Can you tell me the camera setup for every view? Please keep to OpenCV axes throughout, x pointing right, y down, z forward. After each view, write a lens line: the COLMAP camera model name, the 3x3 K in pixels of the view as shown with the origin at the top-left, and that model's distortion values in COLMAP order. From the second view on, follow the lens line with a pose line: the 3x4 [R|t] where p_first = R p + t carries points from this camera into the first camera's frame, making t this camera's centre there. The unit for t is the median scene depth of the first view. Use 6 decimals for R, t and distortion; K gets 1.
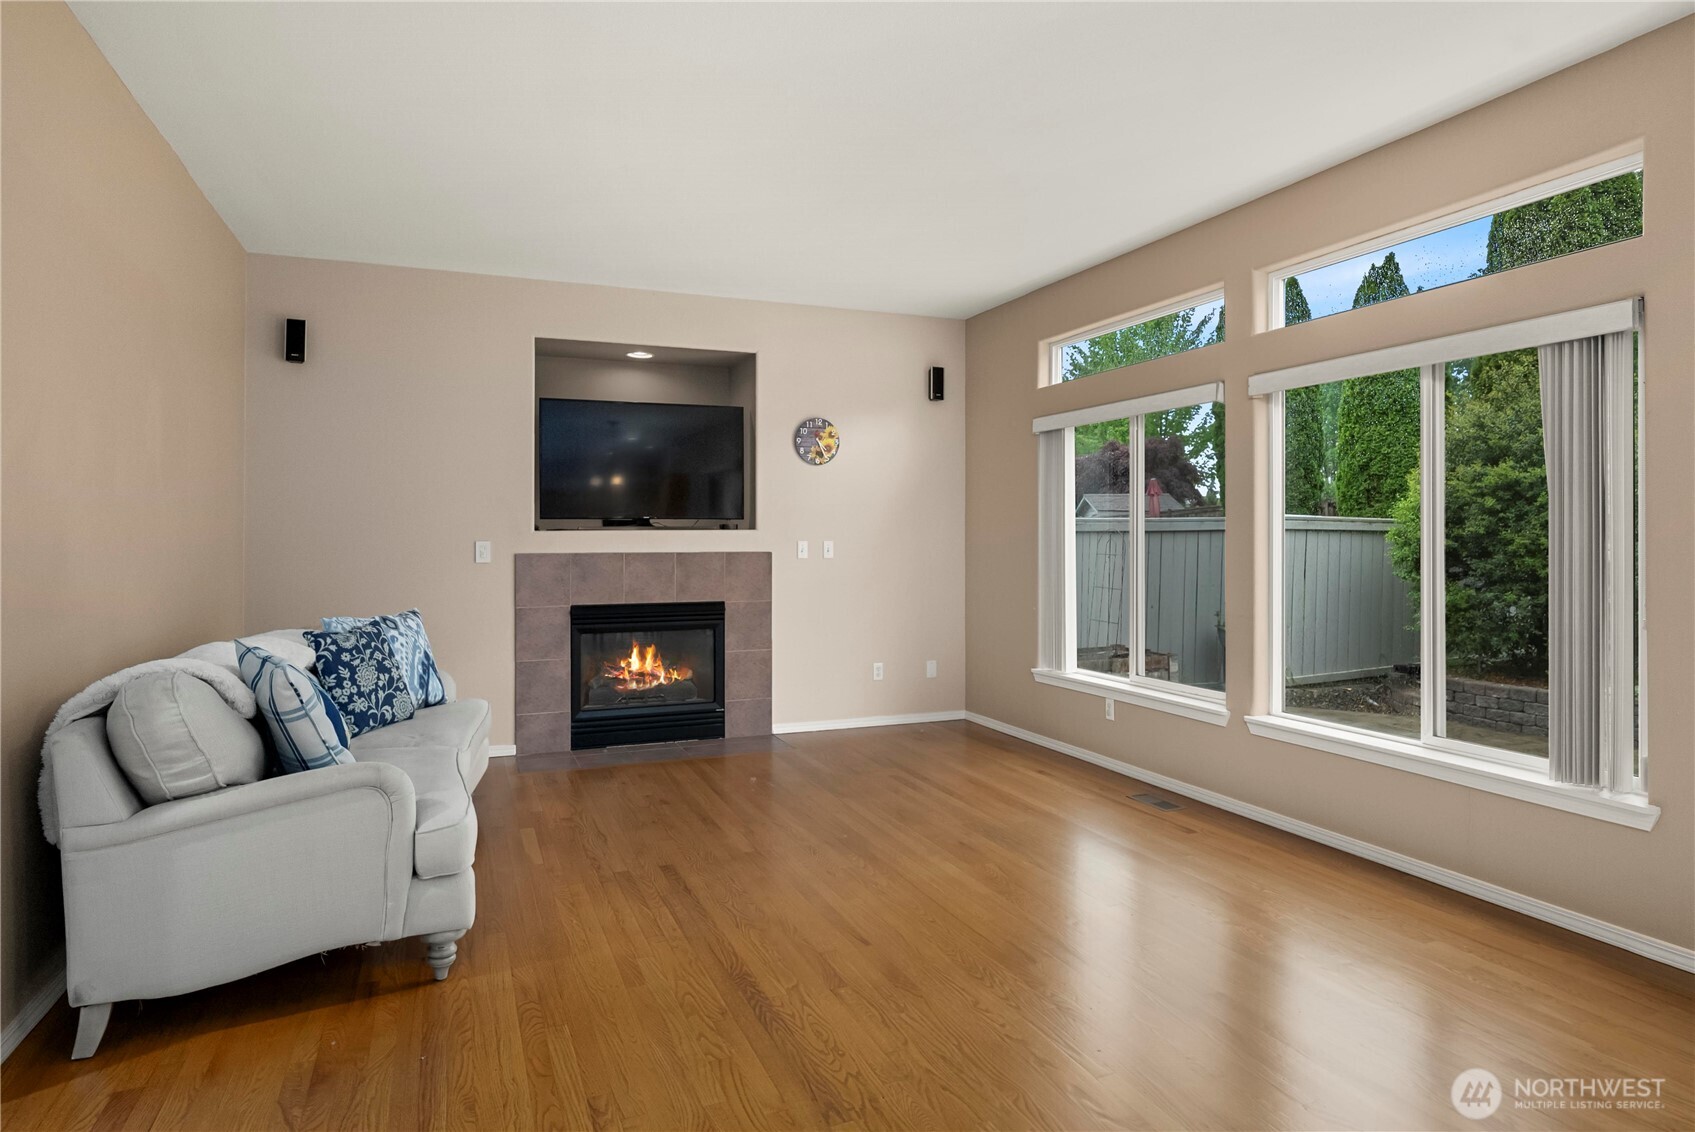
lens RADIAL K [[956.6, 0, 837.3], [0, 956.6, 553.8], [0, 0, 1]] dist [0.012373, -0.003506]
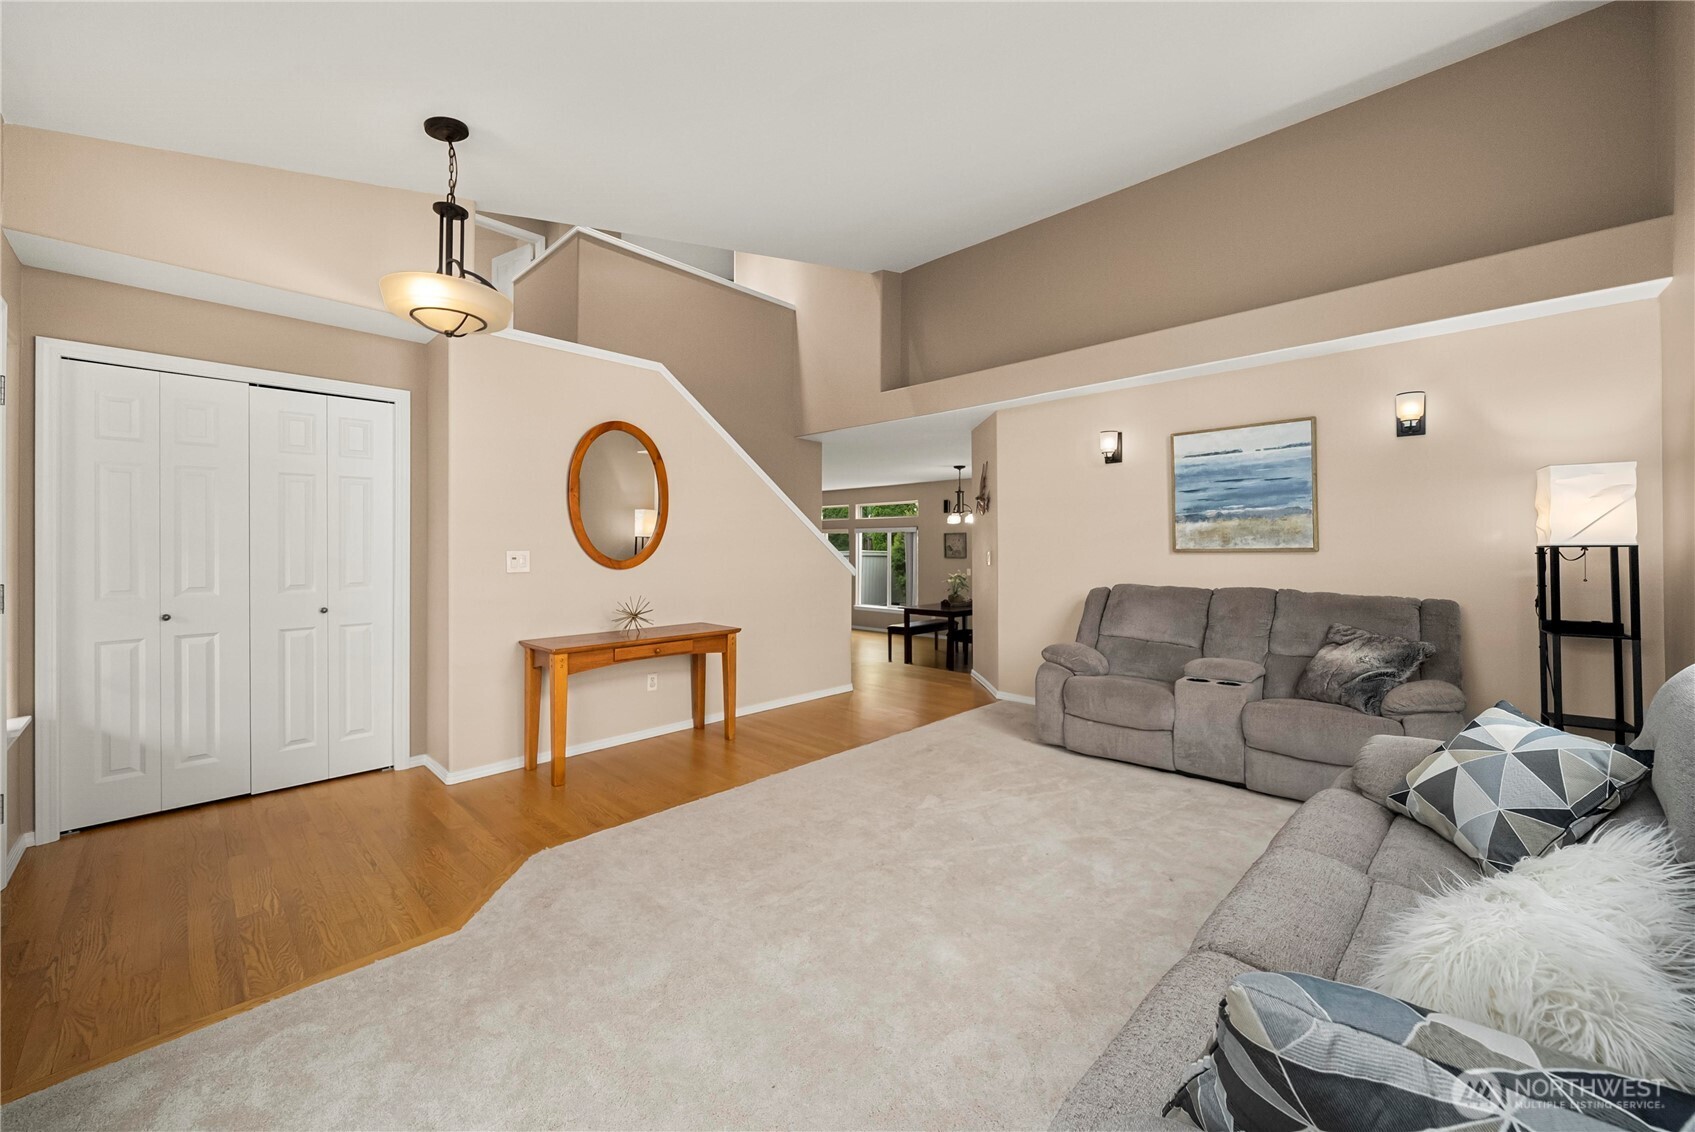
lens RADIAL K [[652.6, 0, 848.5], [0, 652.6, 553.9], [0, 0, 1]] dist [0.001447, -0.000022]
pose [[0.914858, -0.003314, 0.403763, -0.827719], [0.007715, 0.999927, -0.009274, -0.047709], [-0.403703, 0.011599, 0.914817, -1.770879]]
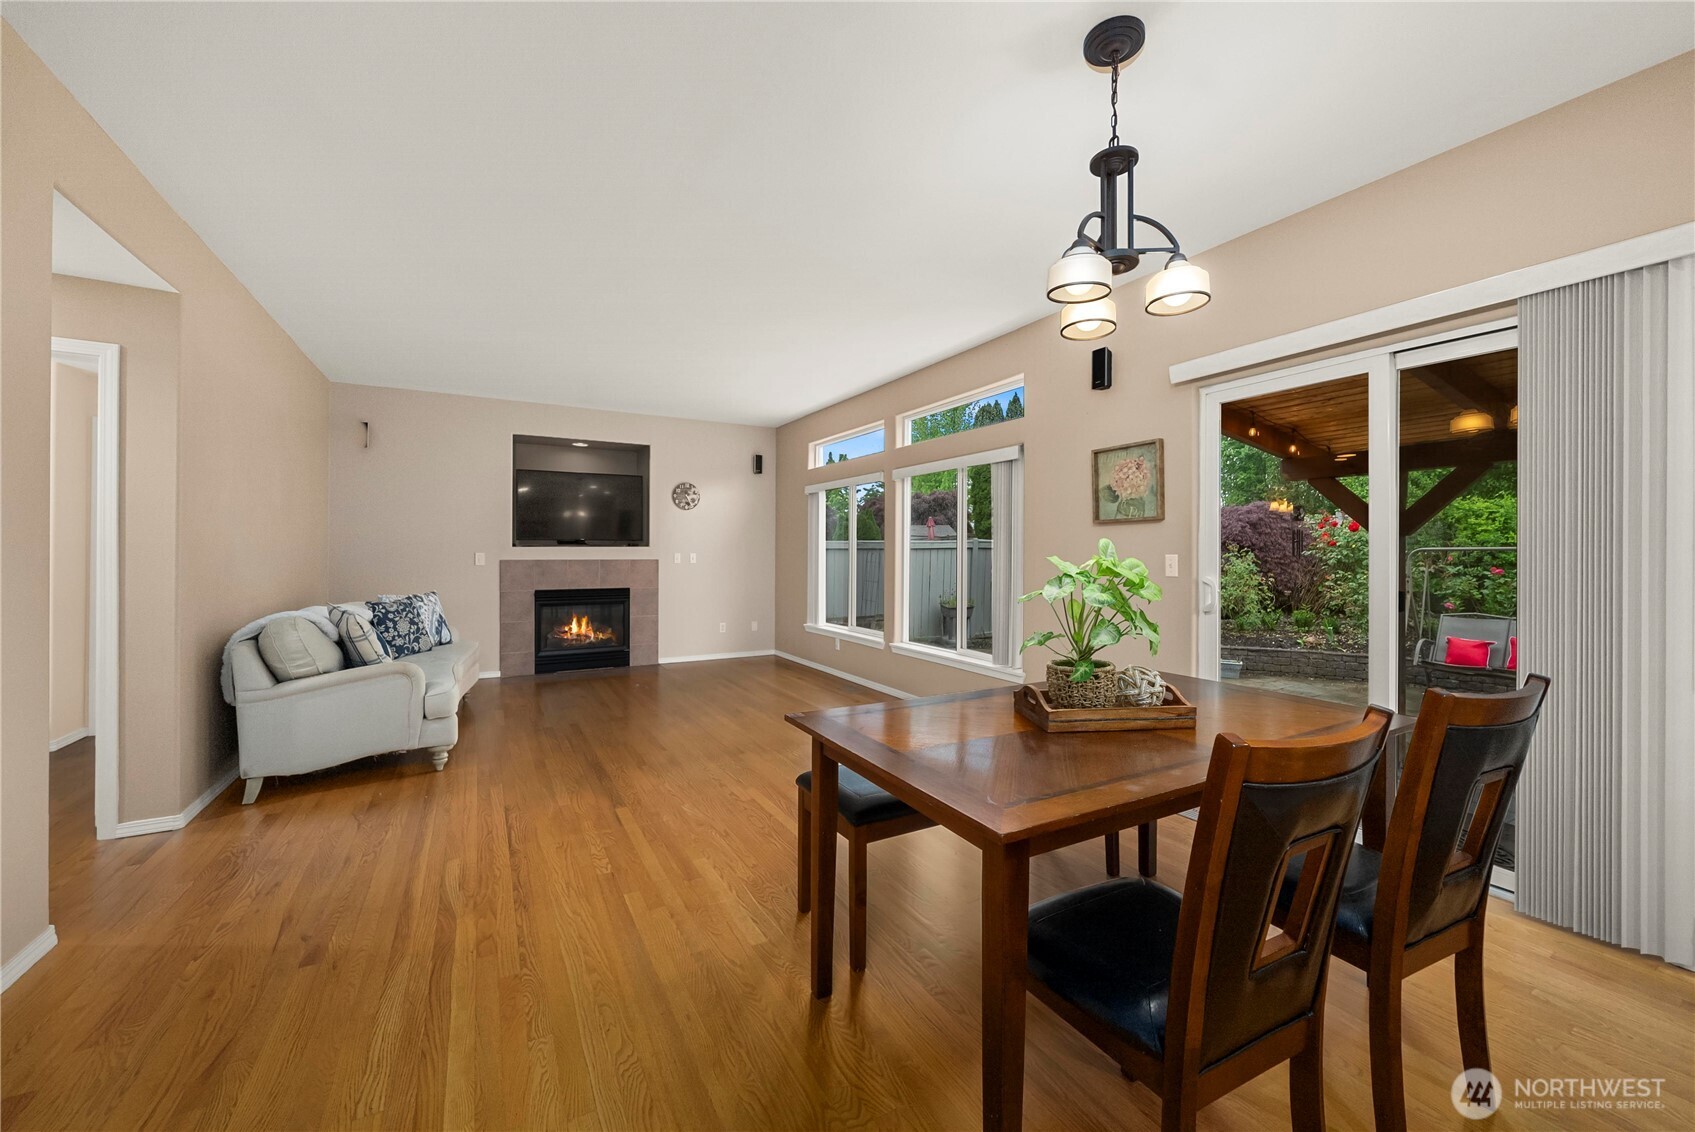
lens RADIAL K [[652.6, 0, 853.4], [0, 652.6, 562.7], [0, 0, 1]] dist [0.001447, -0.000022]
pose [[0.991535, 0.001373, 0.129833, 0.181124], [-0.001308, 0.999999, -0.000589, 0.005552], [-0.129833, 0.000414, 0.991536, -0.315167]]
